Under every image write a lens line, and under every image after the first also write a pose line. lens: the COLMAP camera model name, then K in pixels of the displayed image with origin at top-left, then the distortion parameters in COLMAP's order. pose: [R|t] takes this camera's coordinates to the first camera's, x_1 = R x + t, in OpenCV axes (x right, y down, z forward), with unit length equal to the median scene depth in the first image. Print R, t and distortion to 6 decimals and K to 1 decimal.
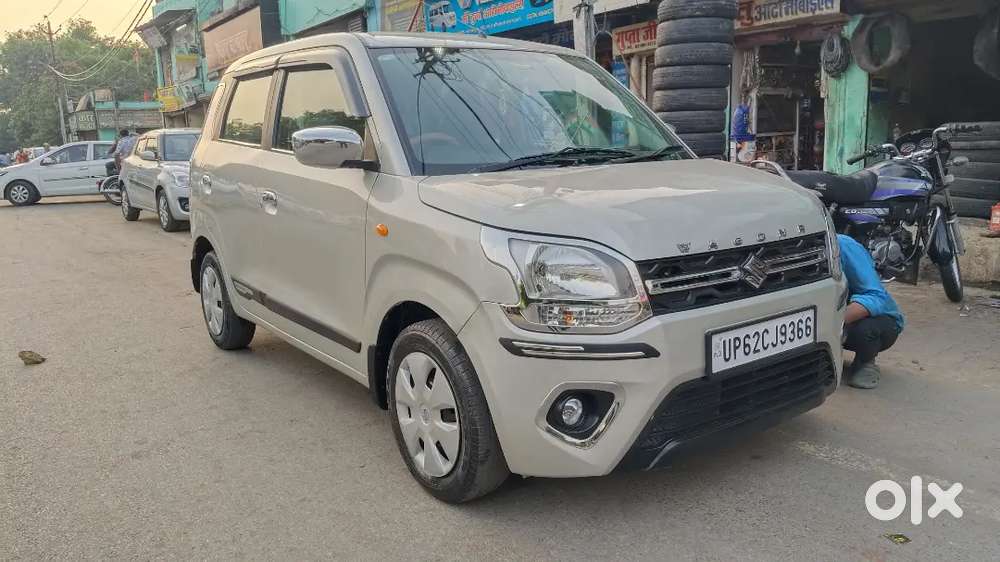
lens RADIAL K [[780.7, 0, 508.5], [0, 780.7, 287.0], [0, 0, 1]] dist [0.049208, -0.069159]
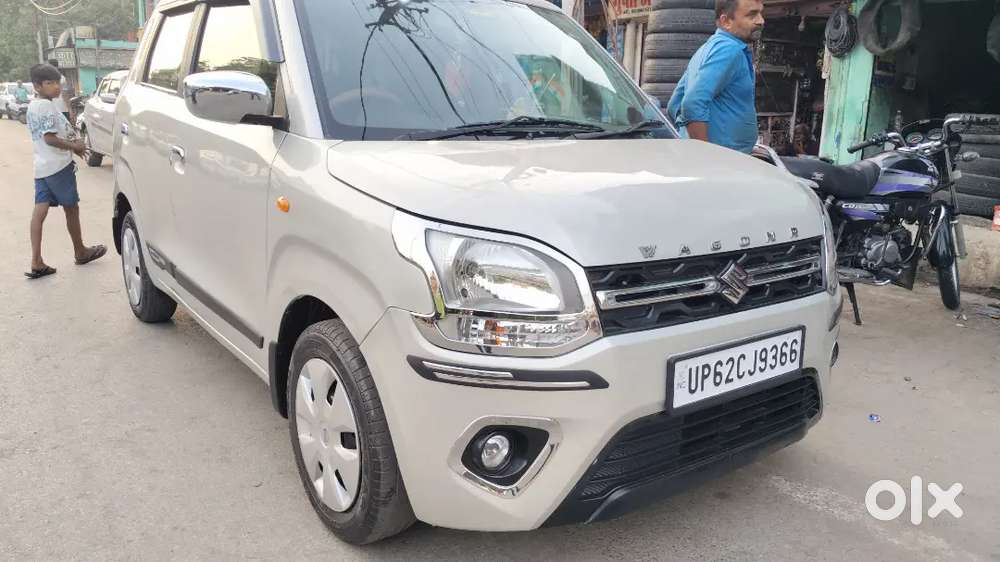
lens RADIAL K [[780.7, 0, 520.4], [0, 780.7, 292.3], [0, 0, 1]] dist [0.049208, -0.069159]
pose [[0.998150, 0.052154, 0.031256, 0.062234], [-0.053636, 0.997377, 0.048612, -0.035313], [-0.028639, -0.050198, 0.998329, 0.177693]]
